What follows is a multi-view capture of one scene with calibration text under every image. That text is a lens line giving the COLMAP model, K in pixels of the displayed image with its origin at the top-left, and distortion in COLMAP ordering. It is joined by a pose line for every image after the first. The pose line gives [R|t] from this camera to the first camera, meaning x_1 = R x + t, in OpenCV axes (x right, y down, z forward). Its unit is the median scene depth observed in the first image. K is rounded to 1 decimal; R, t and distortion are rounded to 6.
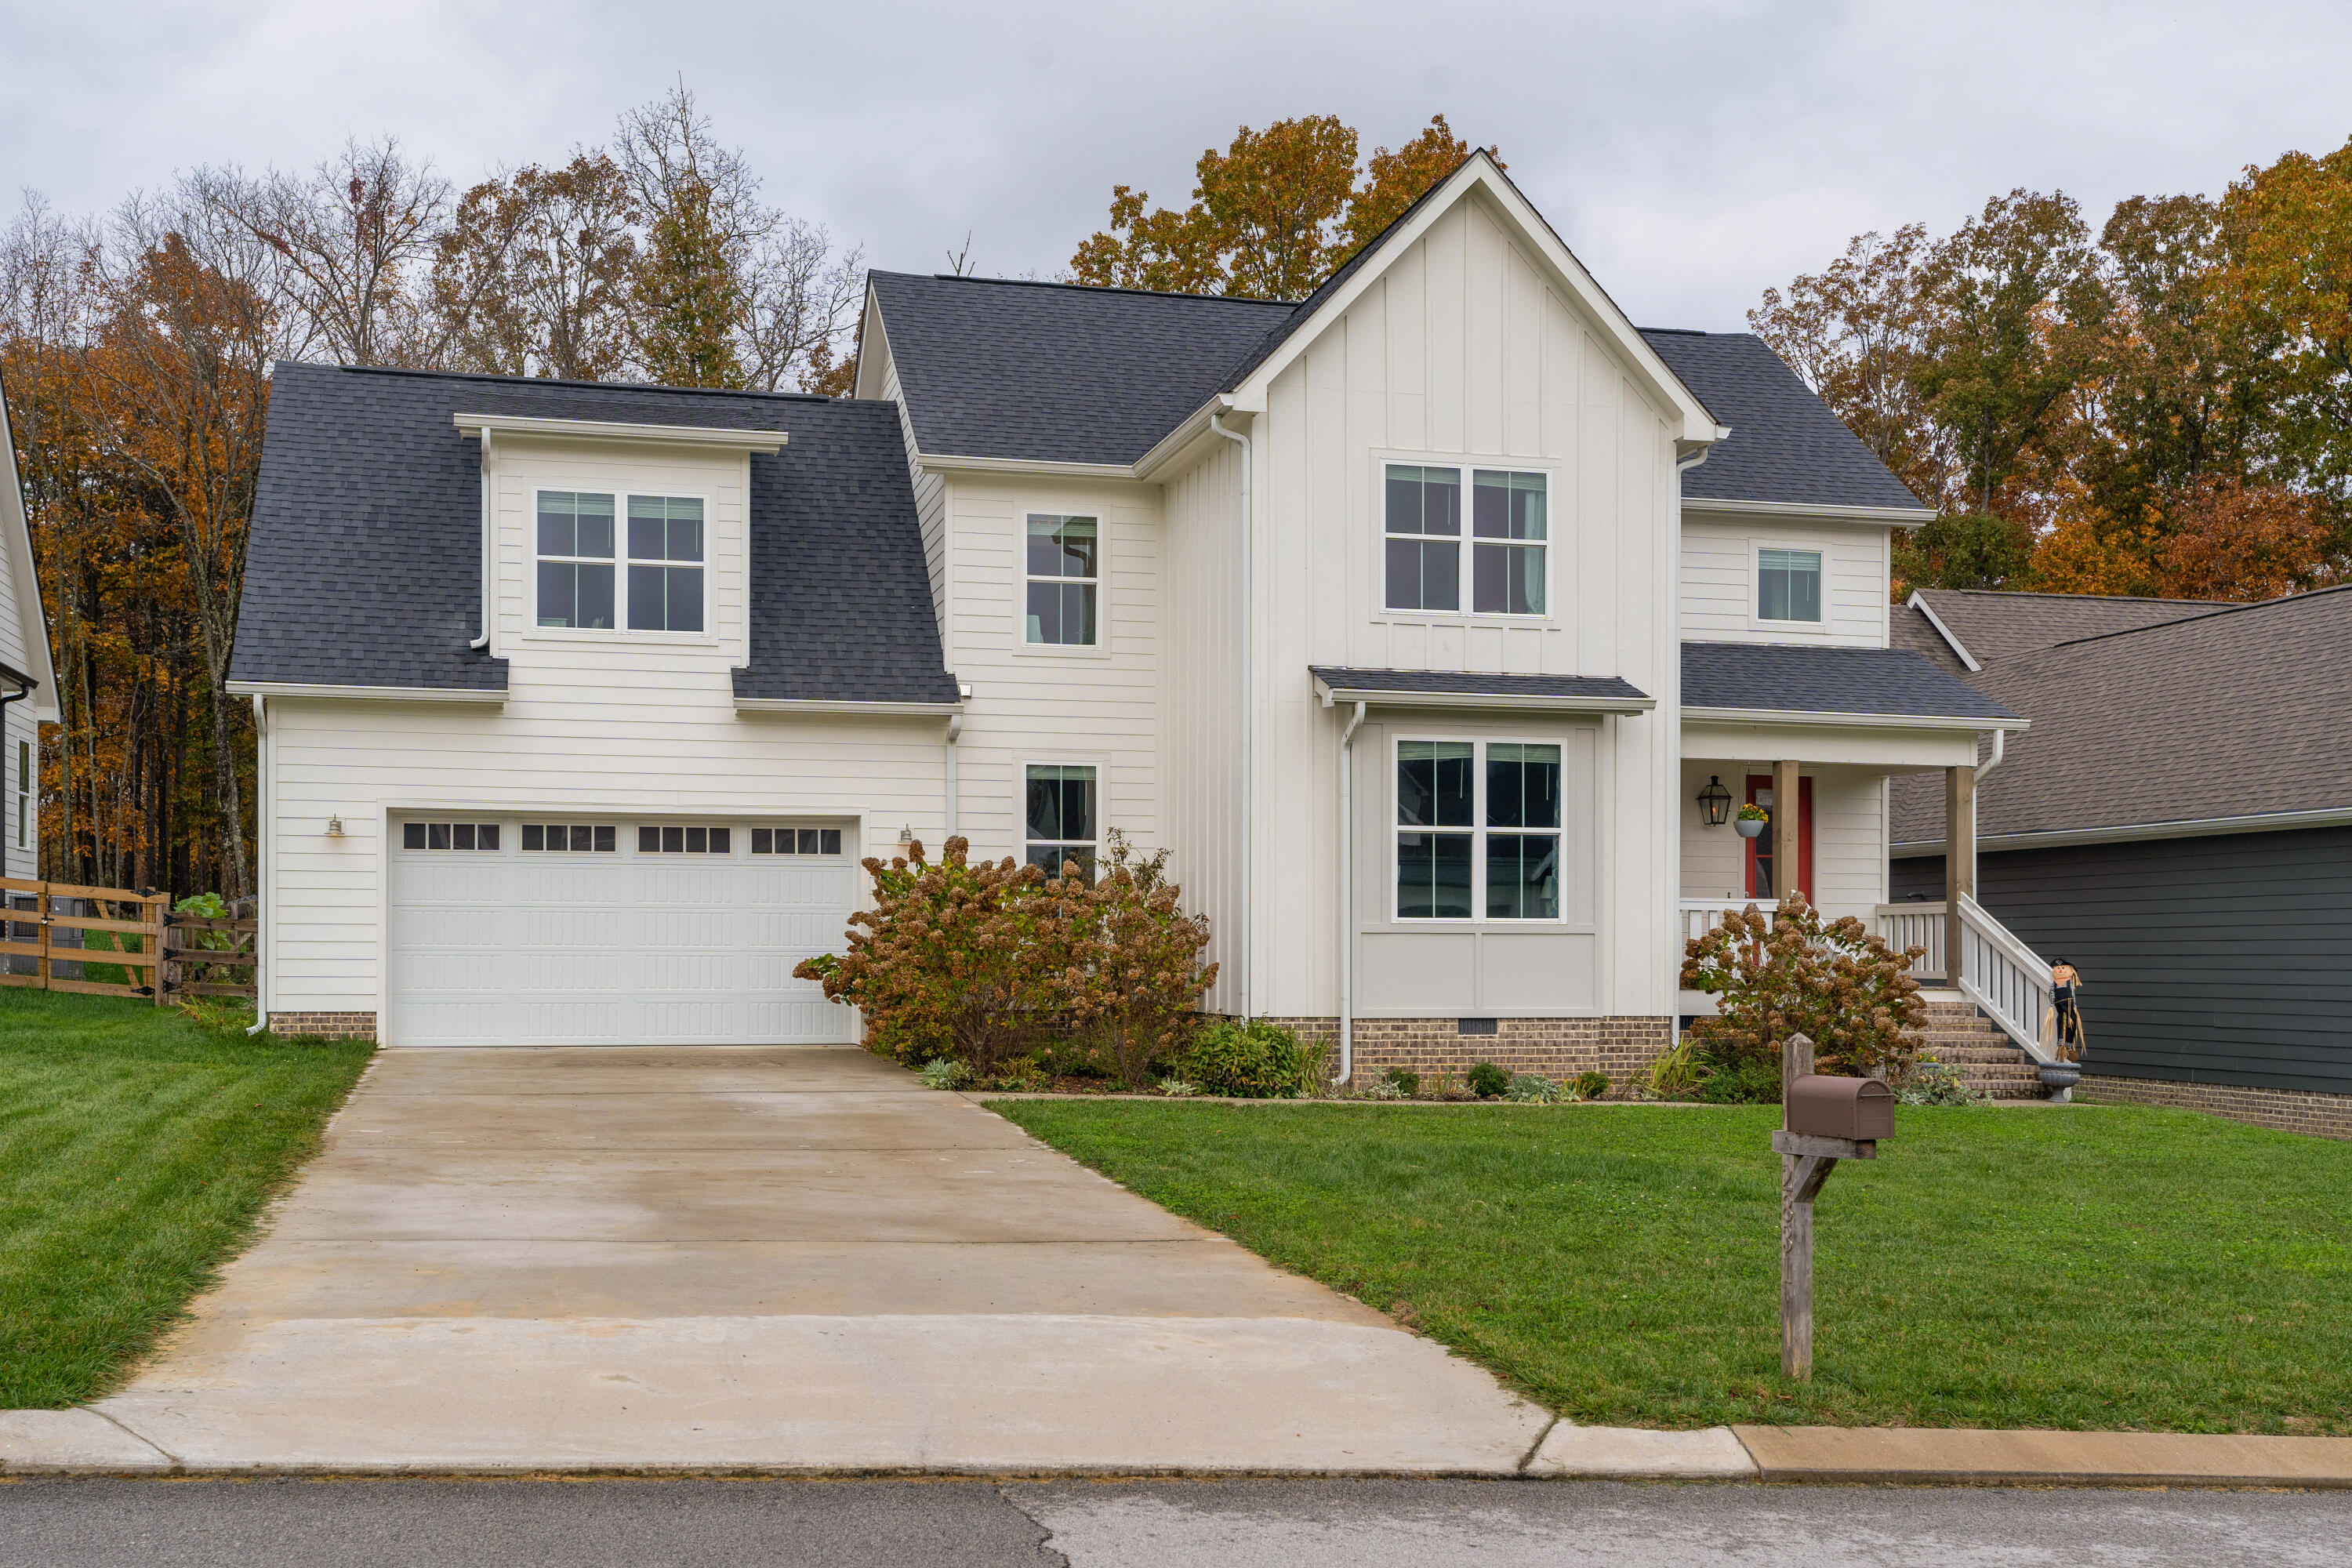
lens RADIAL K [[2322.1, 0, 1135.4], [0, 2322.1, 930.4], [0, 0, 1]] dist [0.002755, -0.011786]
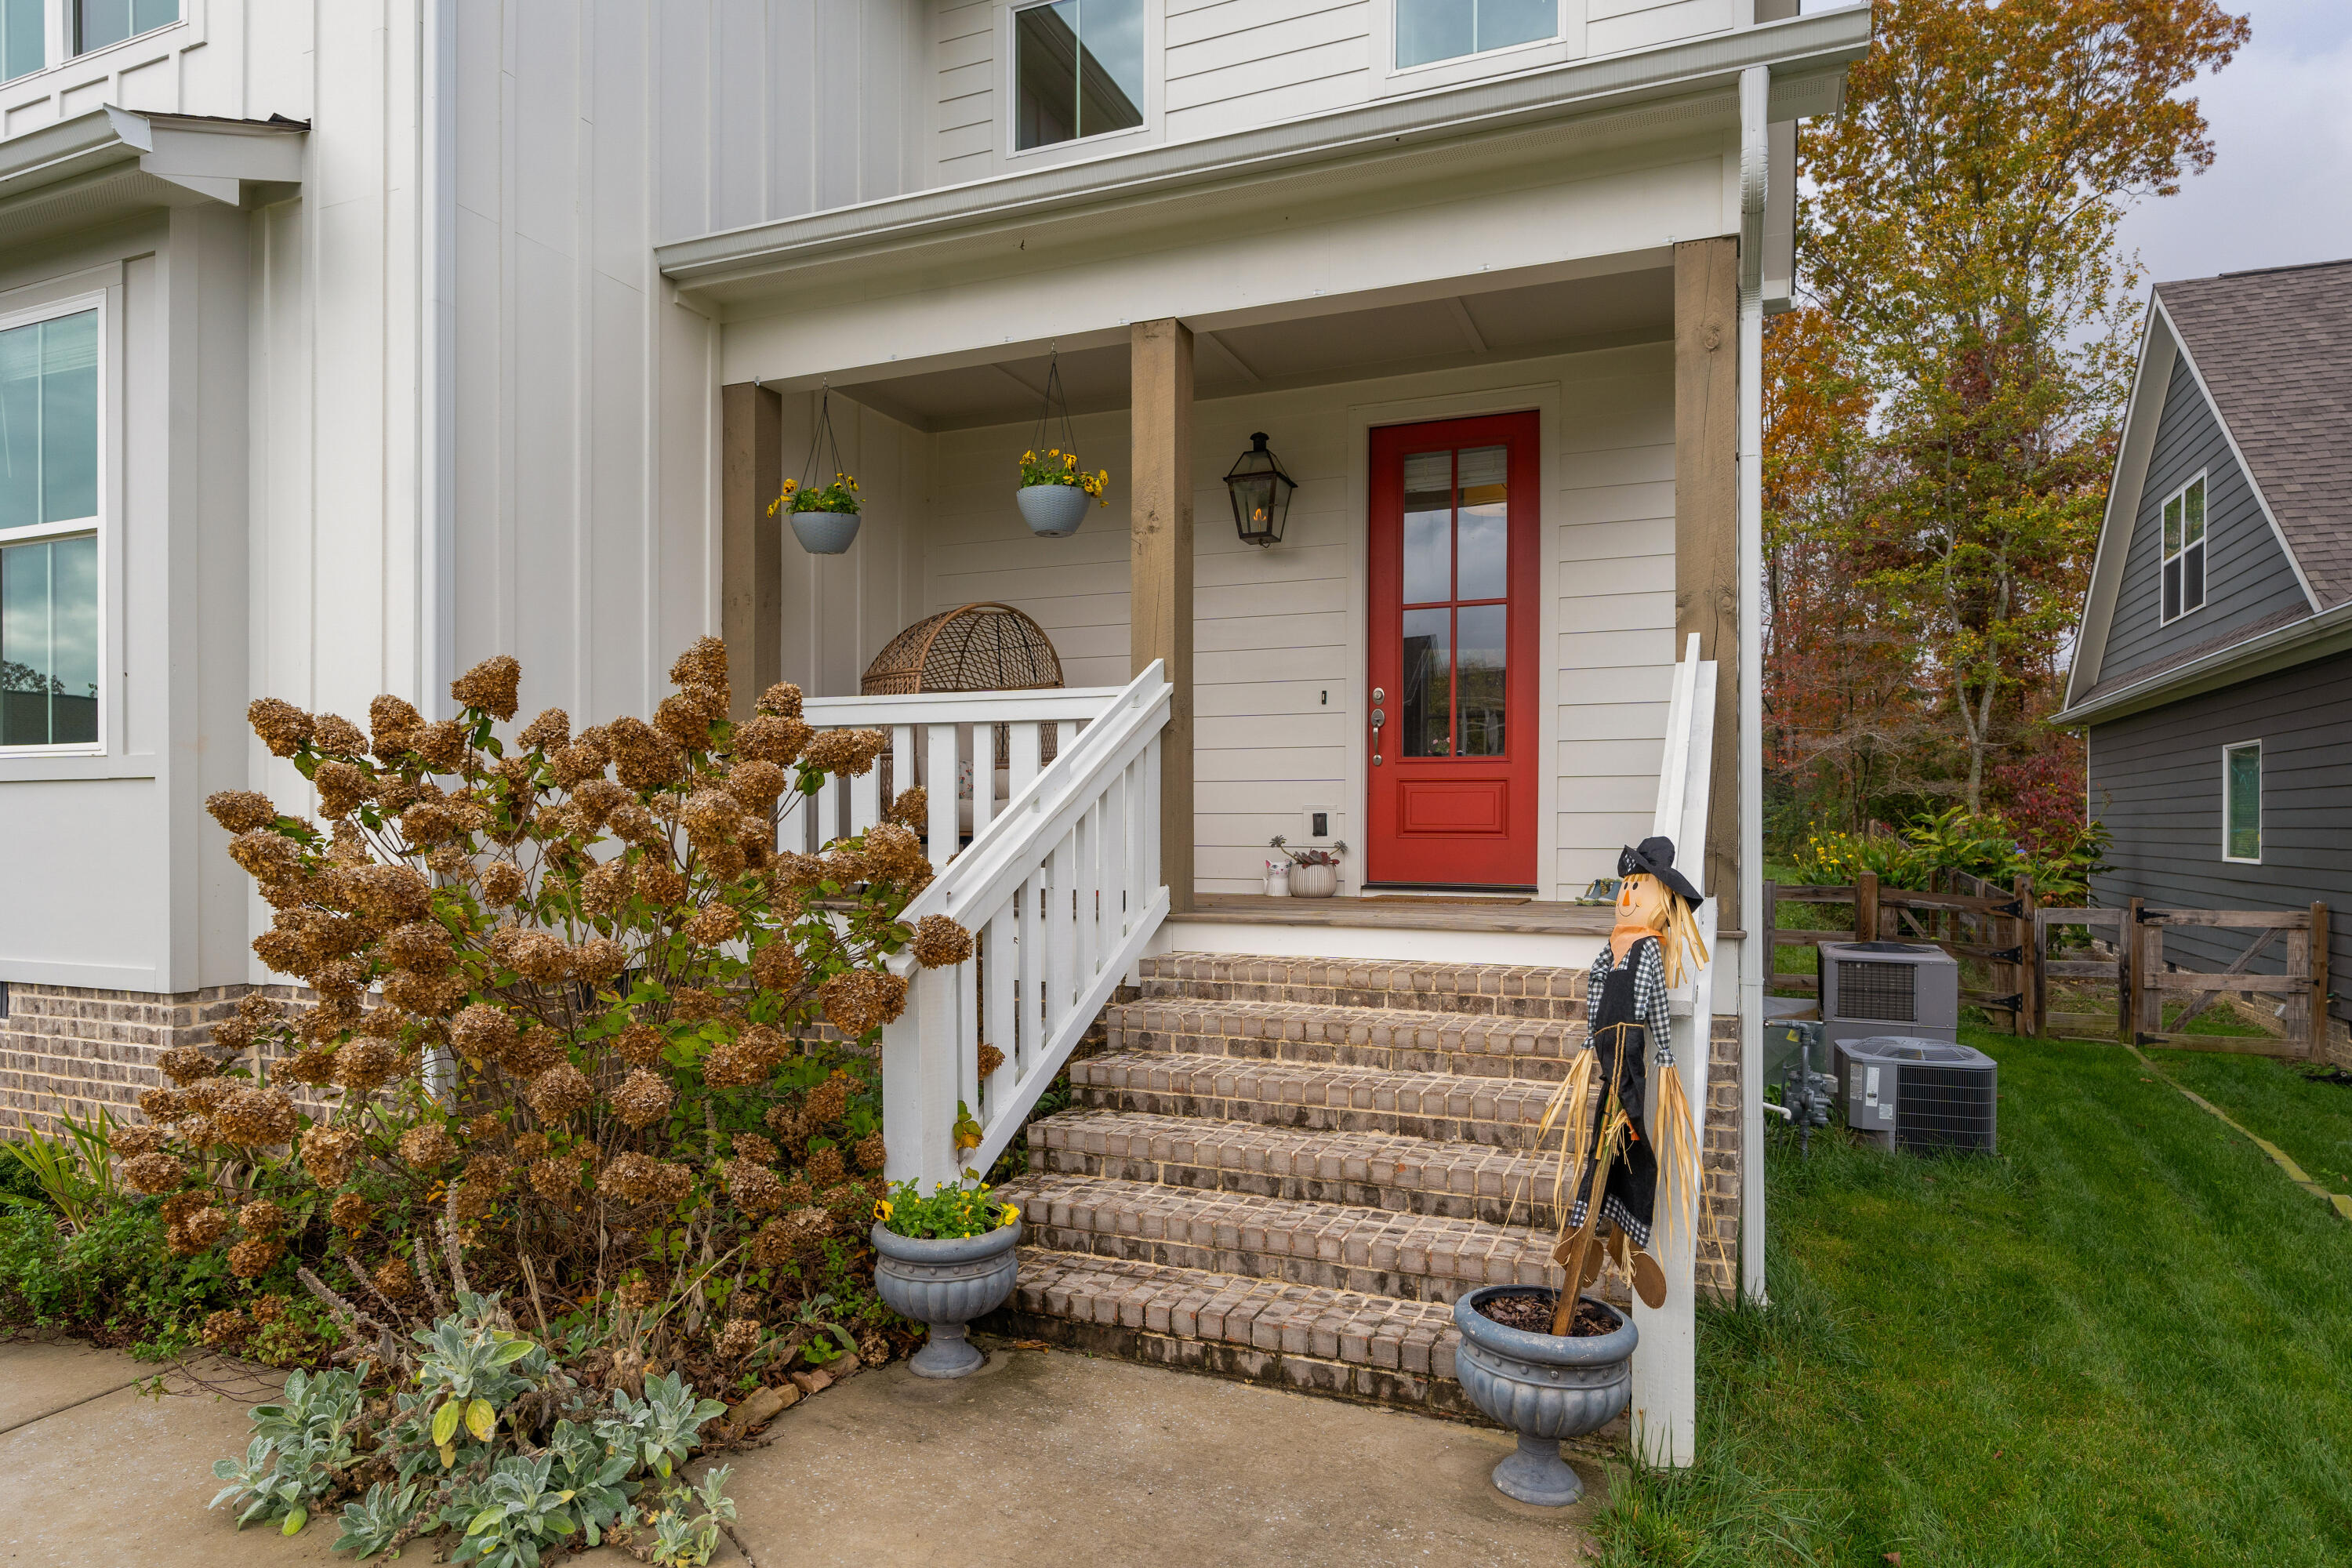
lens RADIAL K [[1384.2, 0, 1189.0], [0, 1384.2, 823.6], [0, 0, 1]] dist [-0.004054, -0.000345]
pose [[0.797722, -0.004289, -0.603010, 0.449074], [0.009090, 0.999947, 0.004912, 0.009086], [0.602957, -0.009399, 0.797718, 0.869042]]
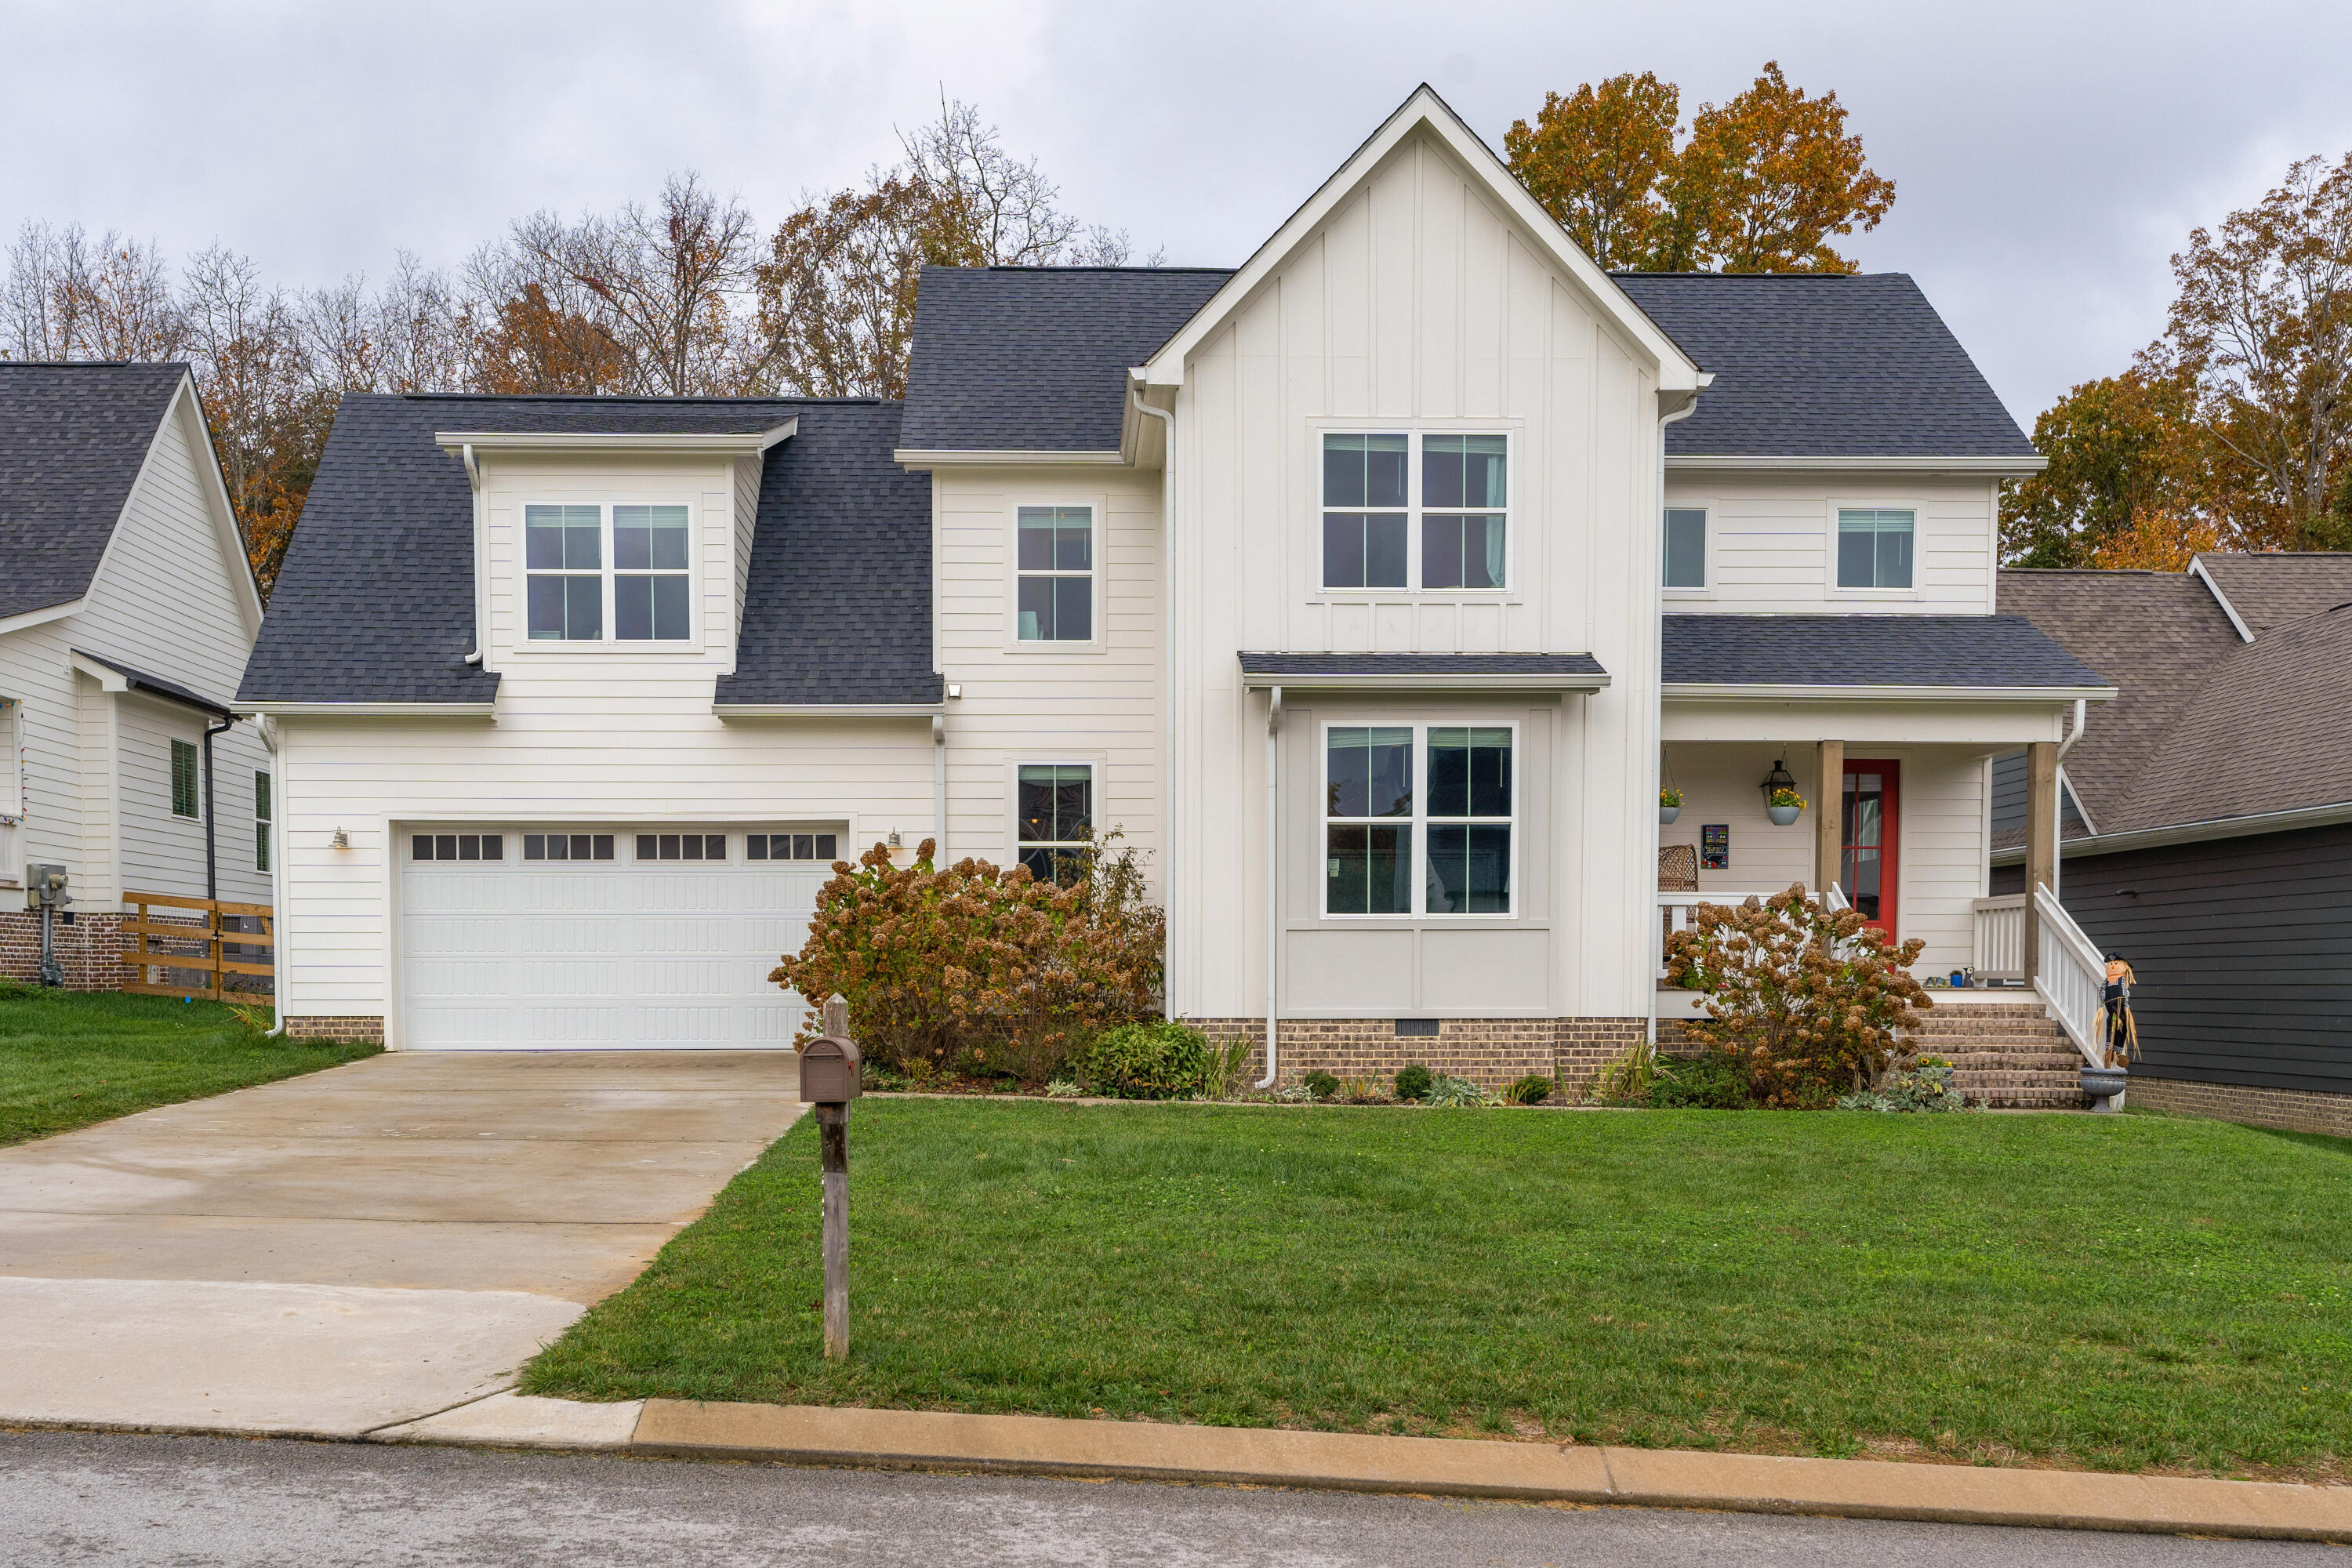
lens RADIAL K [[2343.0, 0, 1167.5], [0, 2343.0, 1092.1], [0, 0, 1]] dist [0.000928, 0.000981]
pose [[0.978865, 0.004002, -0.204467, 0.227503], [0.007665, 0.998388, 0.056234, 0.012094], [0.204362, -0.056613, 0.977257, 0.036821]]
